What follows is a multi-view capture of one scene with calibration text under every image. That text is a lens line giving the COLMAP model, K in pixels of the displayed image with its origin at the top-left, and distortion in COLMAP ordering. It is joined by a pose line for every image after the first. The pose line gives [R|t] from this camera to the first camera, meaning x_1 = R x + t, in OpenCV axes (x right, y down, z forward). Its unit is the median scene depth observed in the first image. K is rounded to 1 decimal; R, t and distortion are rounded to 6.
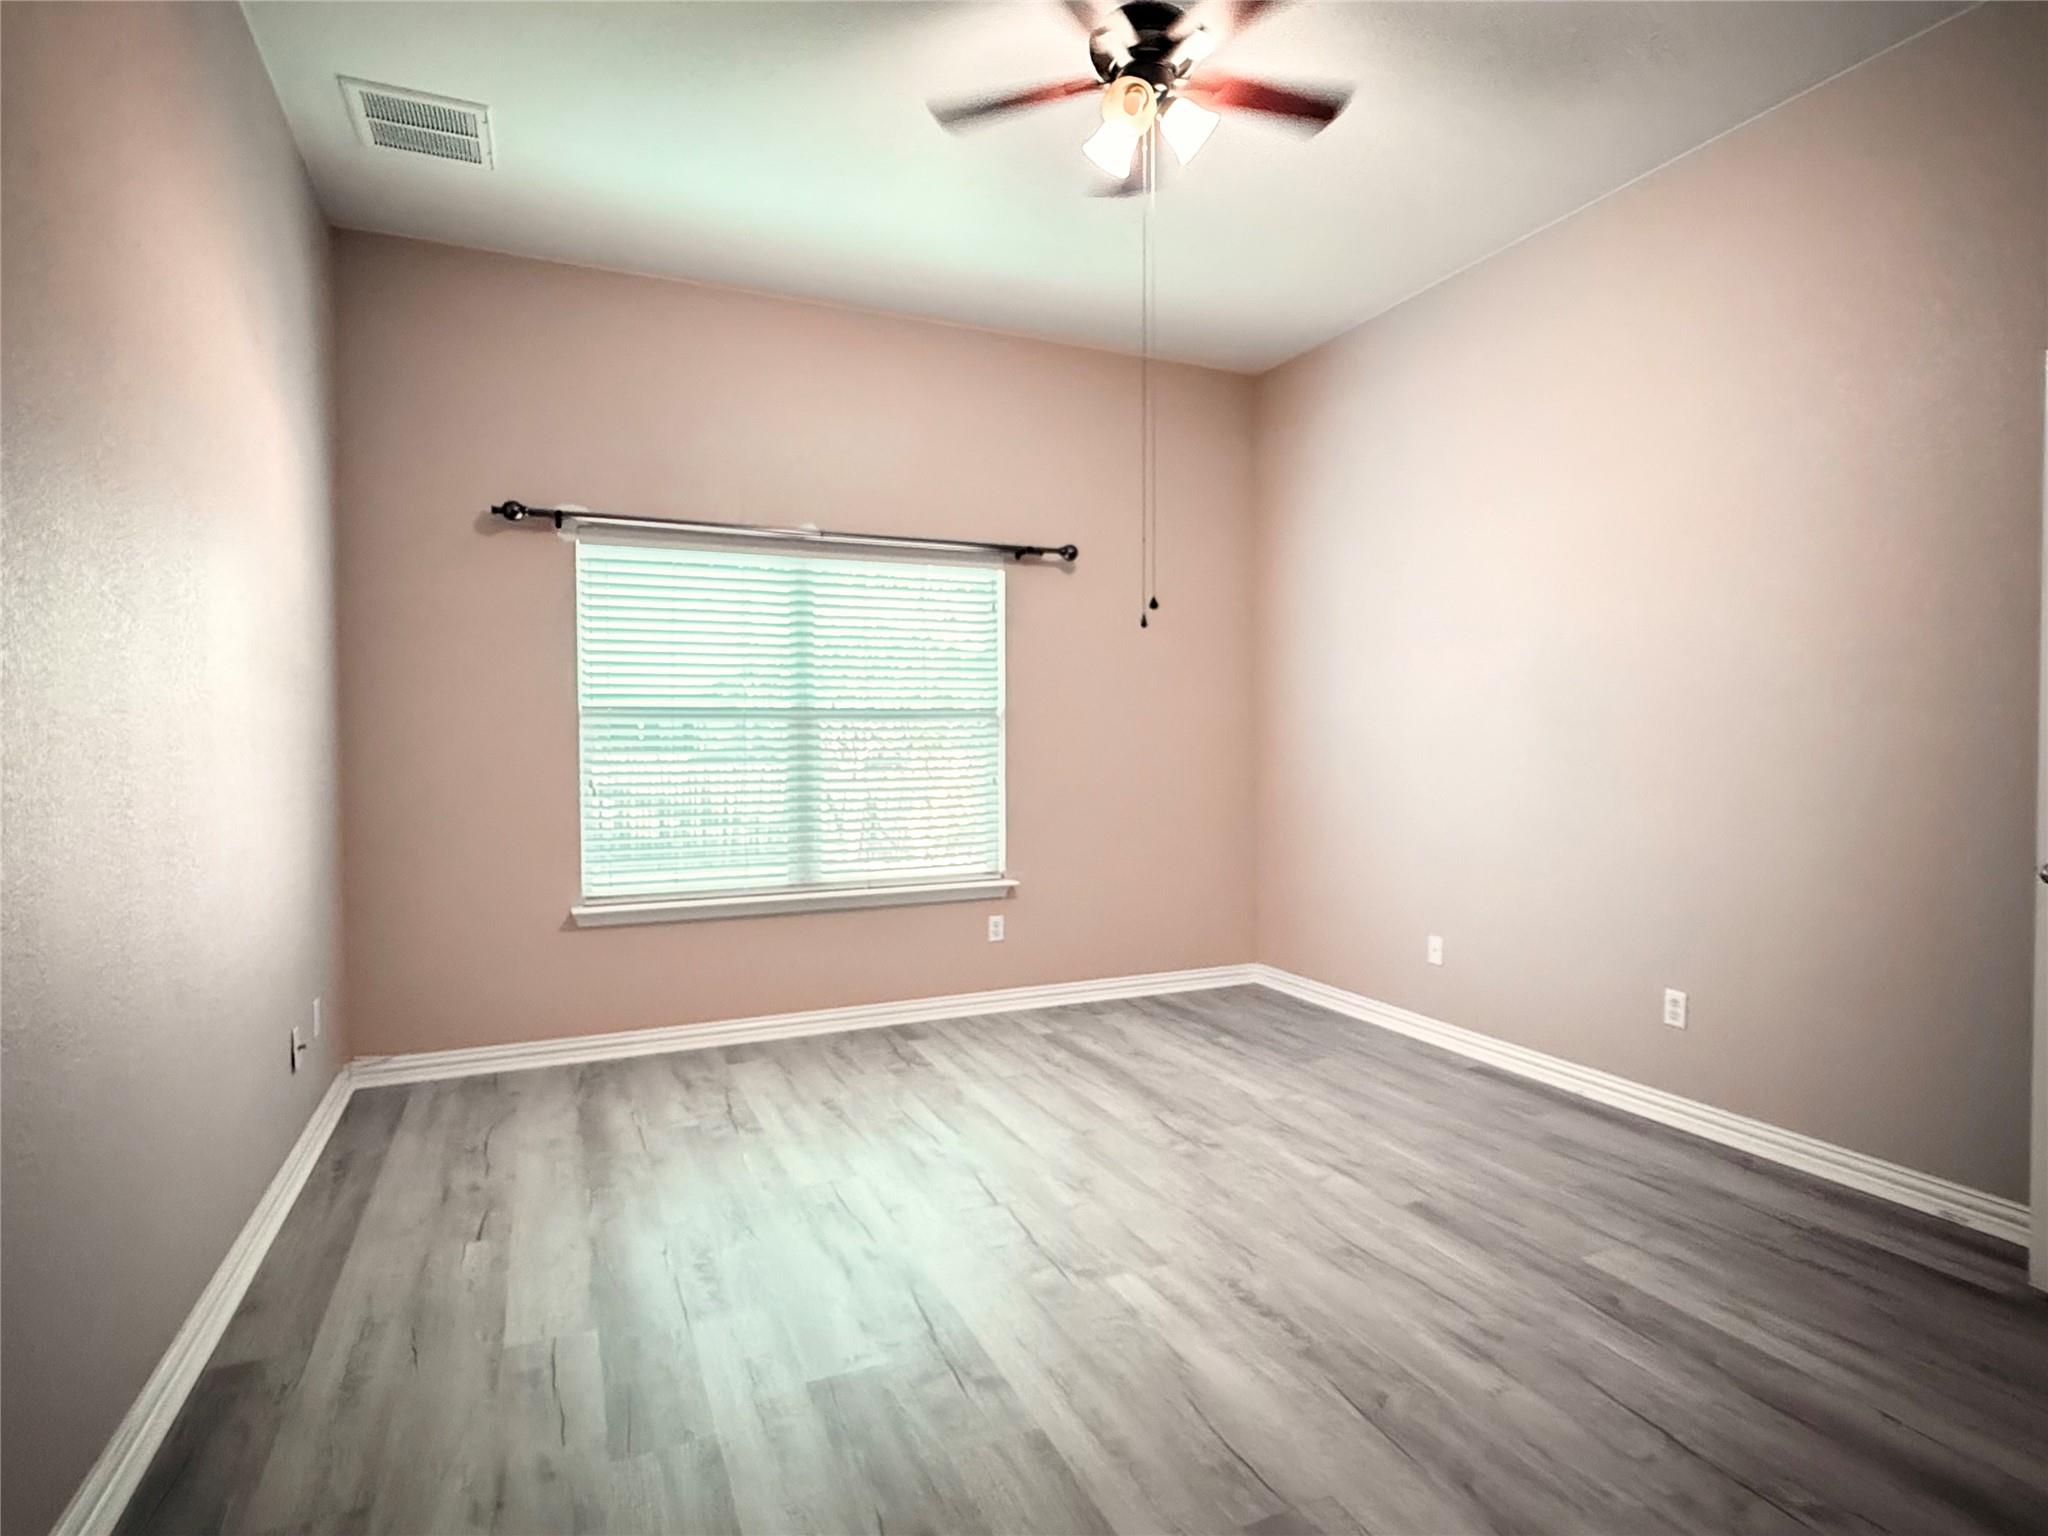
lens RADIAL K [[1064.1, 0, 1021.5], [0, 1064.1, 764.3], [0, 0, 1]] dist [-0.001778, 0.001020]
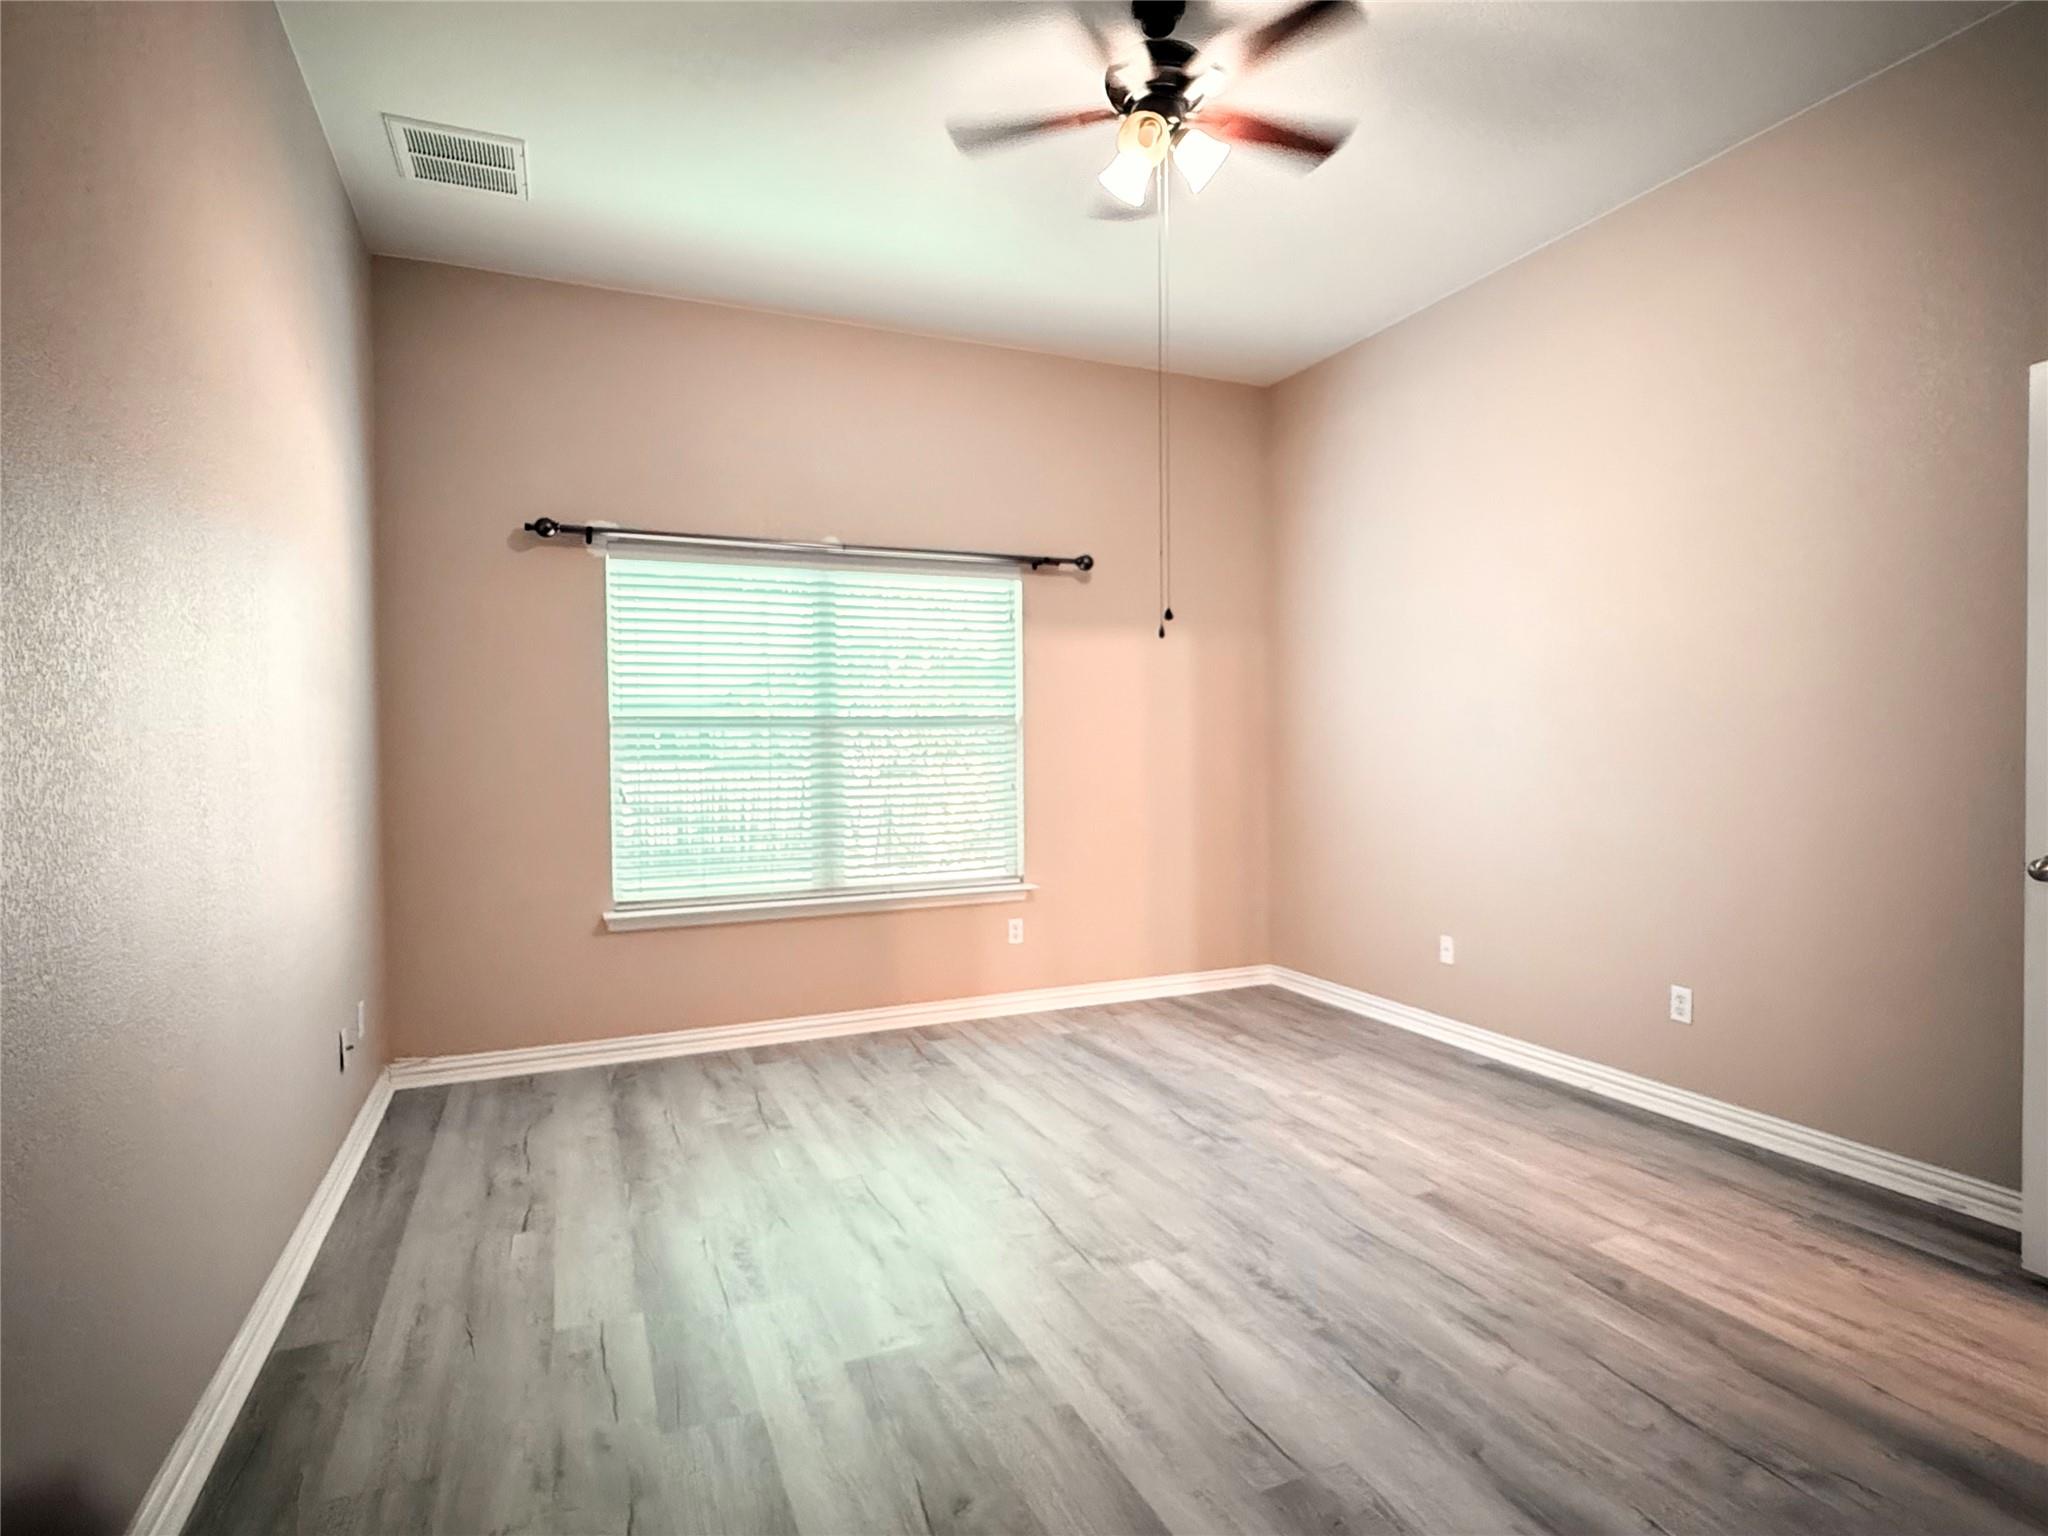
lens RADIAL K [[1064.1, 0, 1029.4], [0, 1064.1, 769.6], [0, 0, 1]] dist [-0.001778, 0.001020]
pose [[0.999969, -0.006489, -0.004449, -0.008234], [0.006487, 0.999979, -0.000387, -0.000462], [0.004452, 0.000358, 0.999990, -0.035135]]
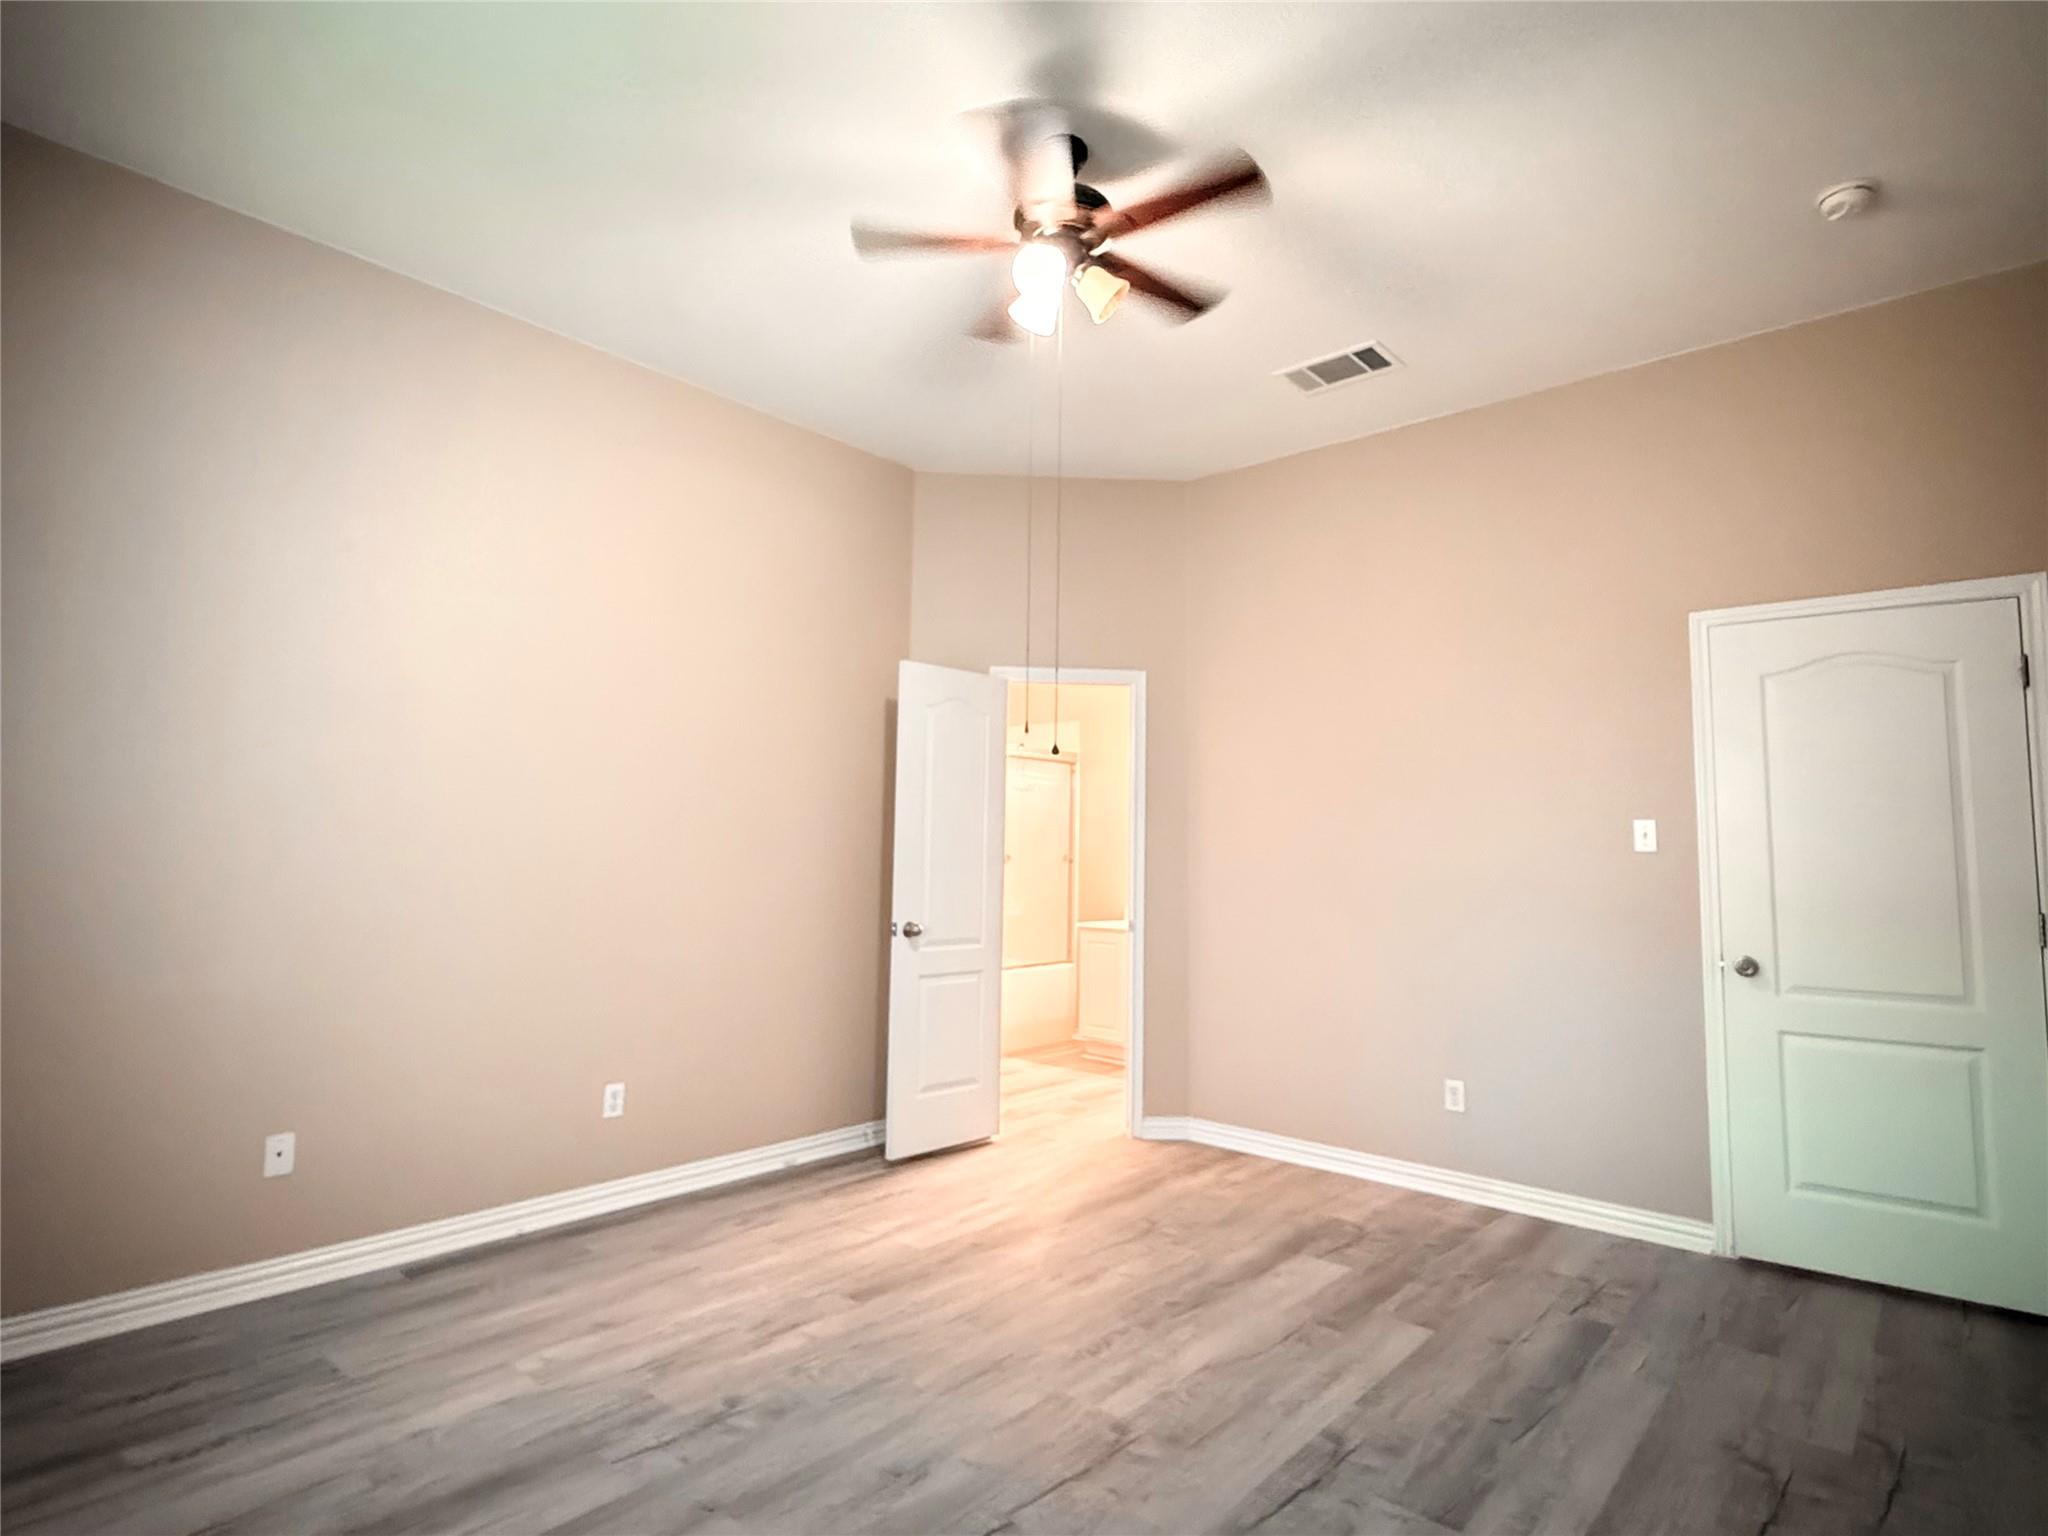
lens RADIAL K [[1064.1, 0, 1023.3], [0, 1064.1, 767.5], [0, 0, 1]] dist [-0.001778, 0.001020]
pose [[-0.414593, 0.069930, 0.907316, -0.731246], [0.003317, 0.997153, -0.075338, -0.038161], [-0.910001, -0.028225, -0.413644, 1.343053]]
